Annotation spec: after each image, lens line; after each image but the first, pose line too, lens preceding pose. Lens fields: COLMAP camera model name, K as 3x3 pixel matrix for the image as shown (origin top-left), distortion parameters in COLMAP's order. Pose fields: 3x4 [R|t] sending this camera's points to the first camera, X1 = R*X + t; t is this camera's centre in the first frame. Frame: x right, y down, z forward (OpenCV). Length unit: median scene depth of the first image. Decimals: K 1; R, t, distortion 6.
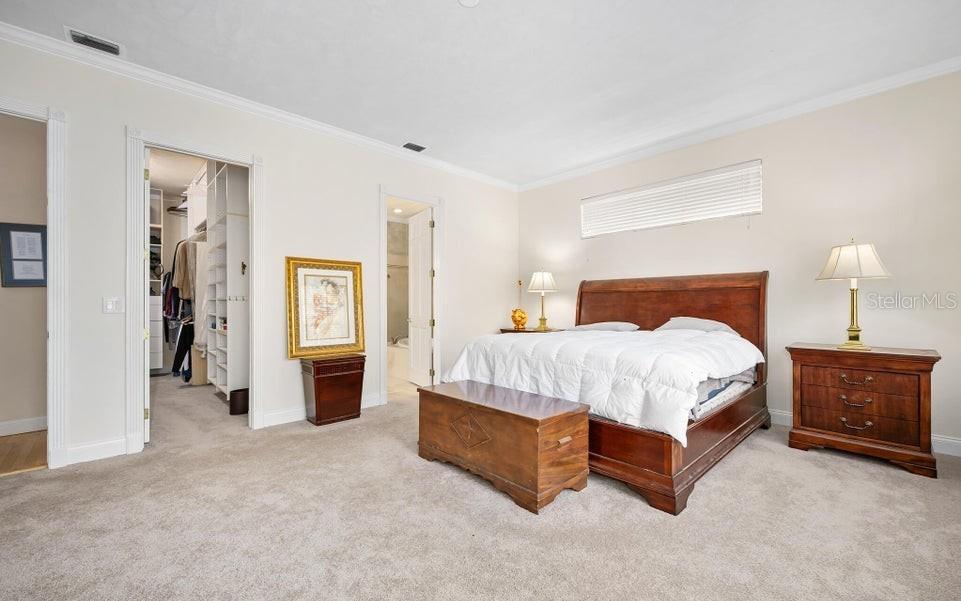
lens RADIAL K [[392.3, 0, 474.4], [0, 392.3, 303.6], [0, 0, 1]] dist [-0.006146, 0.001576]
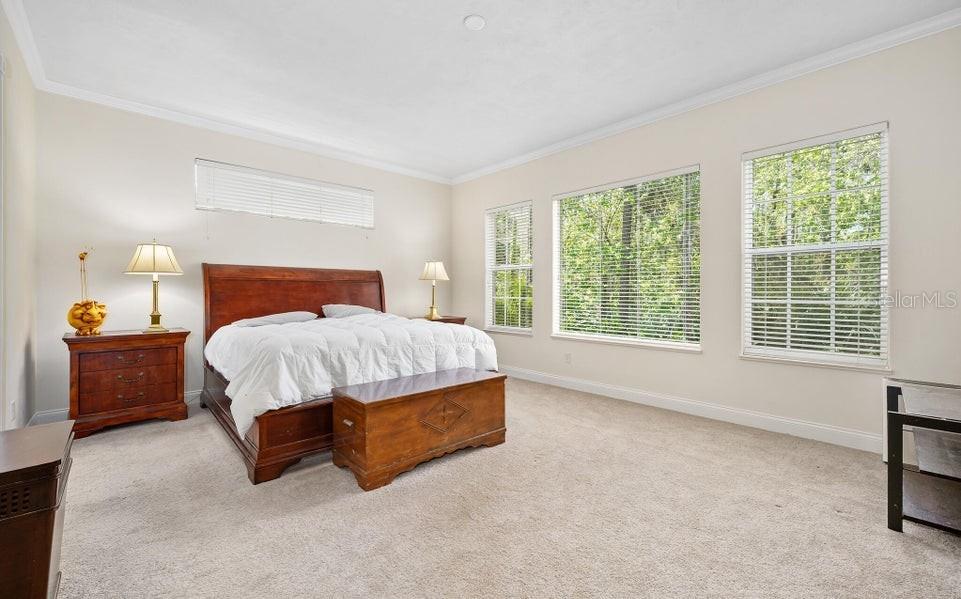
lens RADIAL K [[392.3, 0, 474.9], [0, 392.3, 294.9], [0, 0, 1]] dist [-0.006146, 0.001576]
pose [[0.028818, -0.009356, 0.999541, -0.852090], [-0.005846, 0.999938, 0.009528, -0.008920], [-0.999568, -0.006118, 0.028761, 0.716863]]
